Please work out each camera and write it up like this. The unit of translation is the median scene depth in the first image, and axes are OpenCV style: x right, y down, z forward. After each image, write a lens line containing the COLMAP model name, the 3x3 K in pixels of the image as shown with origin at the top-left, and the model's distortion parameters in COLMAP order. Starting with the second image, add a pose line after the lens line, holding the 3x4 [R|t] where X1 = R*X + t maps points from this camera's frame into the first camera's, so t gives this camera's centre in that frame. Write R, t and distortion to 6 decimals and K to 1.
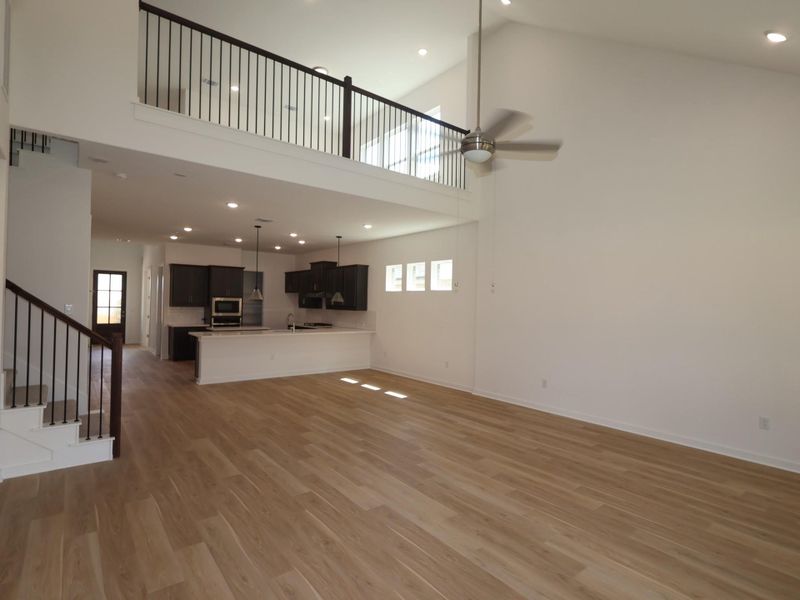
lens RADIAL K [[419.1, 0, 401.5], [0, 419.1, 300.6], [0, 0, 1]] dist [-0.001984, 0.001649]
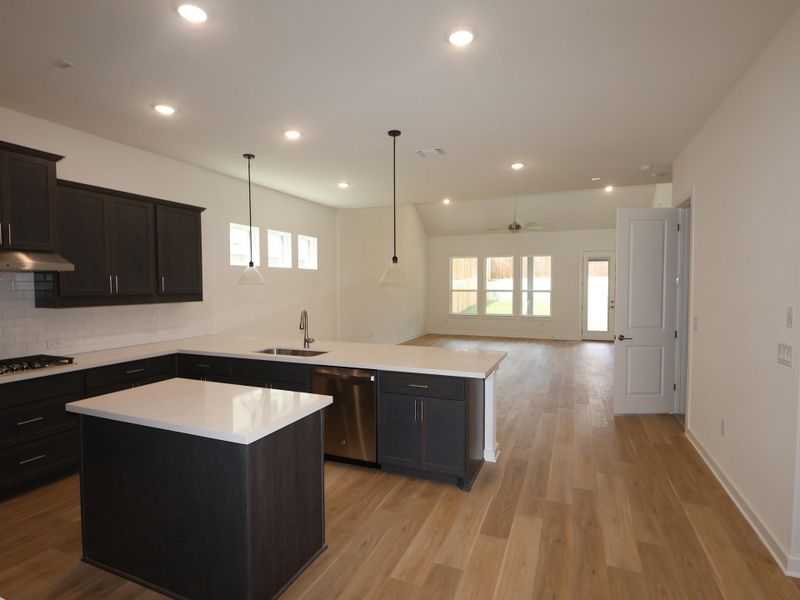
lens RADIAL K [[419.1, 0, 401.5], [0, 419.1, 300.6], [0, 0, 1]] dist [-0.001984, 0.001649]
pose [[-0.484858, -0.056973, 0.872735, -1.311308], [-0.015427, 0.998278, 0.056598, -0.017429], [-0.874457, 0.013978, -0.484902, 2.055361]]
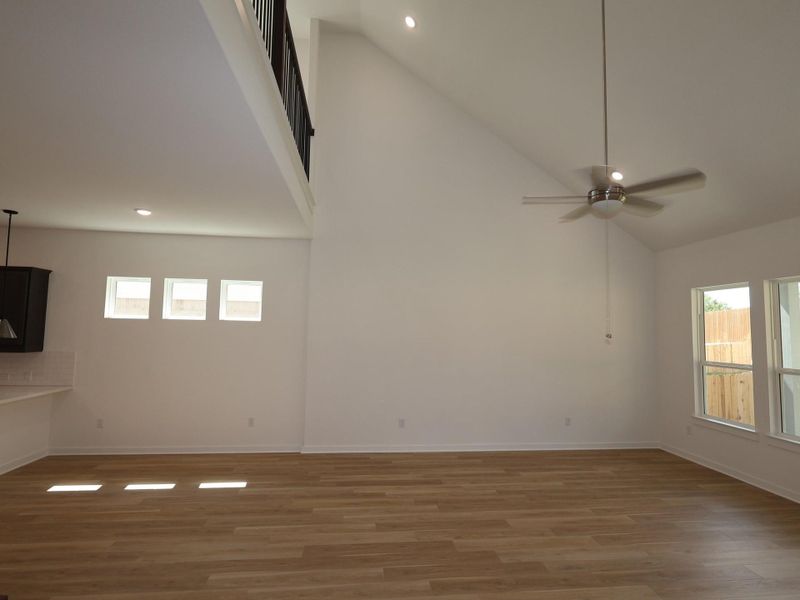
lens RADIAL K [[419.1, 0, 401.5], [0, 419.1, 300.6], [0, 0, 1]] dist [-0.001984, 0.001649]
pose [[0.530125, 0.049051, 0.846500, -0.612315], [-0.012779, 0.998674, -0.049865, -0.043852], [-0.847823, 0.015617, 0.530049, 0.603770]]
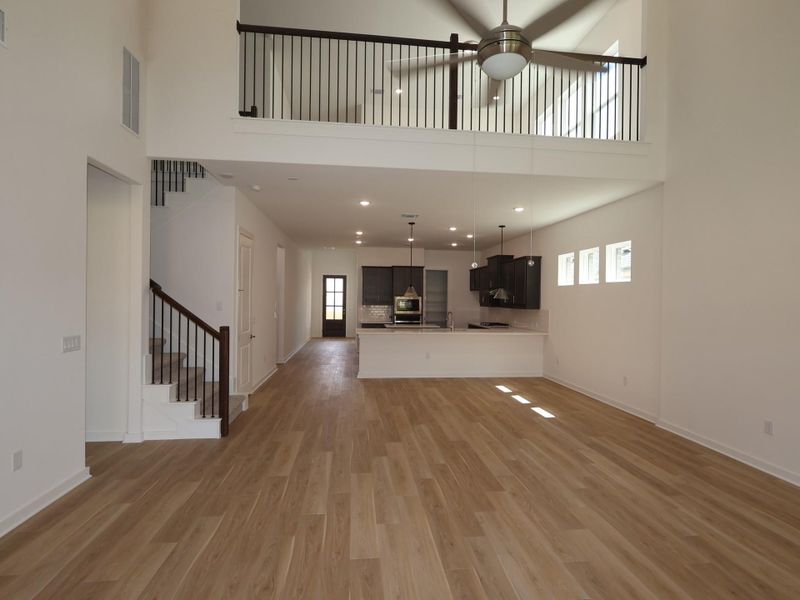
lens RADIAL K [[419.1, 0, 401.5], [0, 419.1, 300.6], [0, 0, 1]] dist [-0.001984, 0.001649]
pose [[0.849107, -0.007239, -0.528171, 0.262841], [0.007213, 0.999972, -0.002109, 0.012314], [0.528171, -0.002019, 0.849136, 0.244805]]
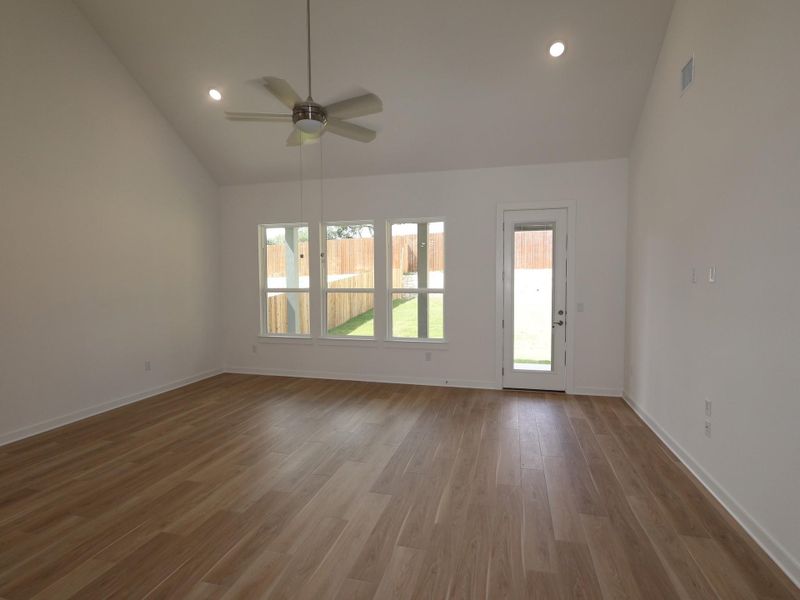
lens RADIAL K [[419.1, 0, 401.5], [0, 419.1, 300.6], [0, 0, 1]] dist [-0.001984, 0.001649]
pose [[-0.602432, -0.058612, 0.796015, -0.523109], [-0.012921, 0.997886, 0.063698, 0.002032], [-0.798065, 0.028089, -0.601916, 0.976937]]
